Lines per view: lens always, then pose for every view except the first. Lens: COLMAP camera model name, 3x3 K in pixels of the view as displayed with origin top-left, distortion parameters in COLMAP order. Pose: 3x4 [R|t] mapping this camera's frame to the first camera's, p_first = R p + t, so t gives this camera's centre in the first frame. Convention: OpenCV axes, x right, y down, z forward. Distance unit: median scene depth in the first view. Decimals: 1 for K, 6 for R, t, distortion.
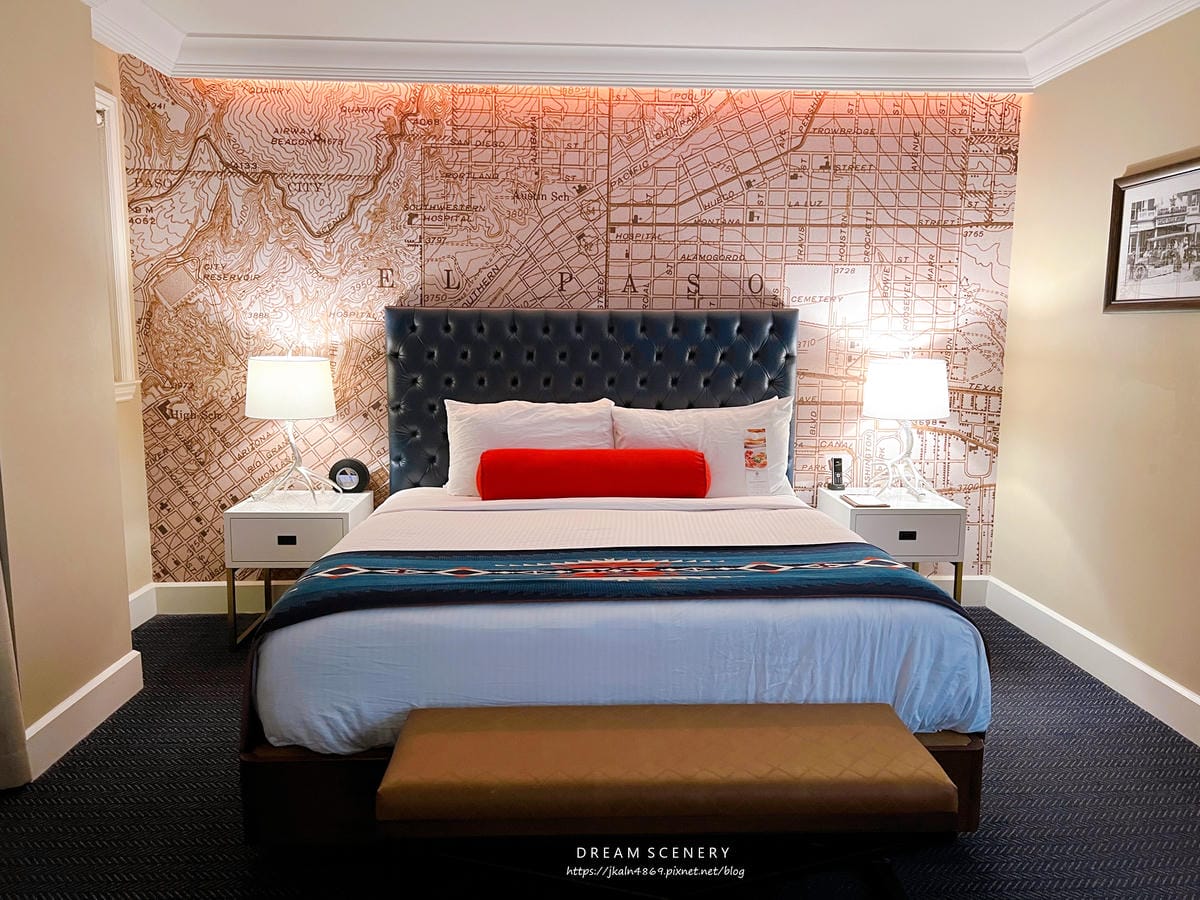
lens RADIAL K [[888.4, 0, 599.9], [0, 888.4, 445.5], [0, 0, 1]] dist [0.001769, -0.017433]
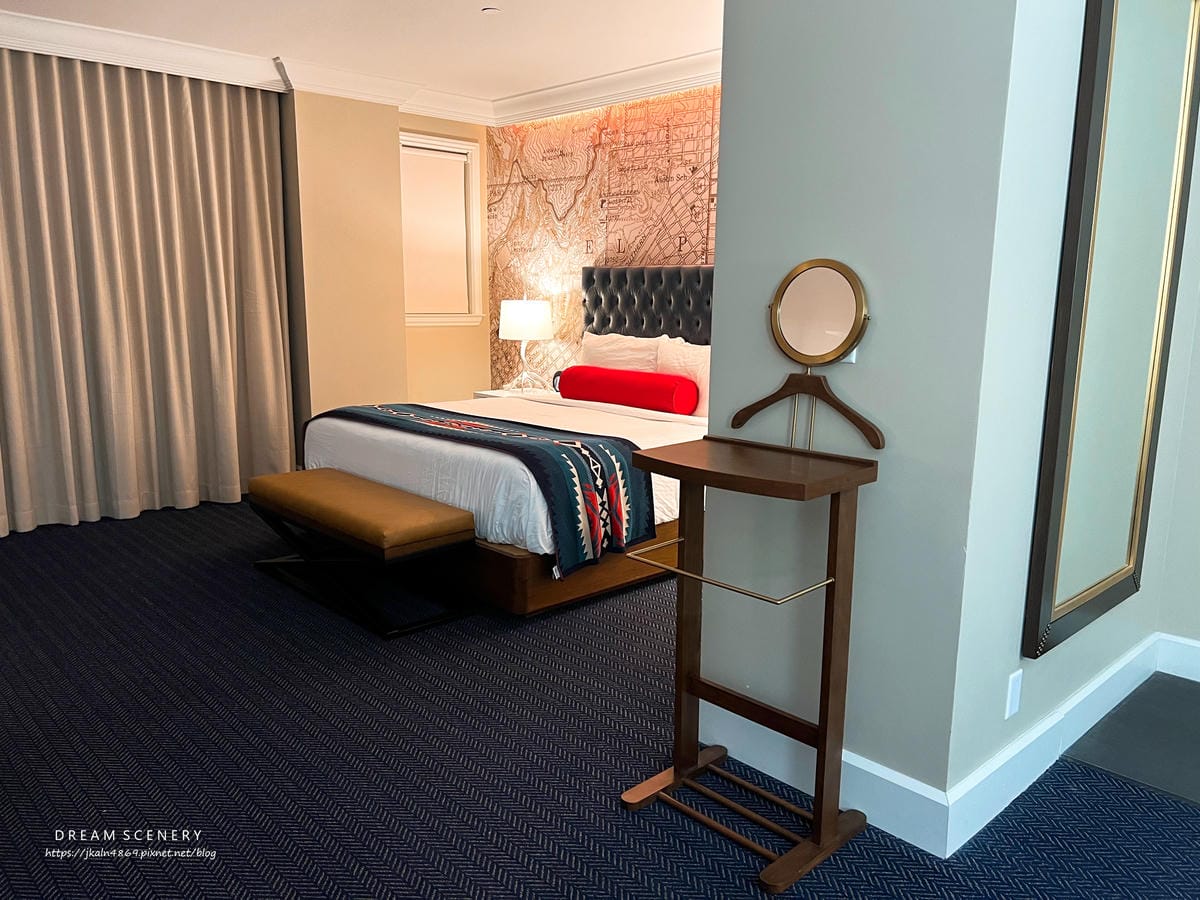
lens RADIAL K [[888.4, 0, 593.8], [0, 888.4, 455.5], [0, 0, 1]] dist [0.001769, -0.017433]
pose [[0.654002, 0.136555, -0.744066, 0.889259], [-0.095848, 0.990604, 0.097554, 0.005926], [0.750397, 0.007516, 0.660945, 0.055975]]
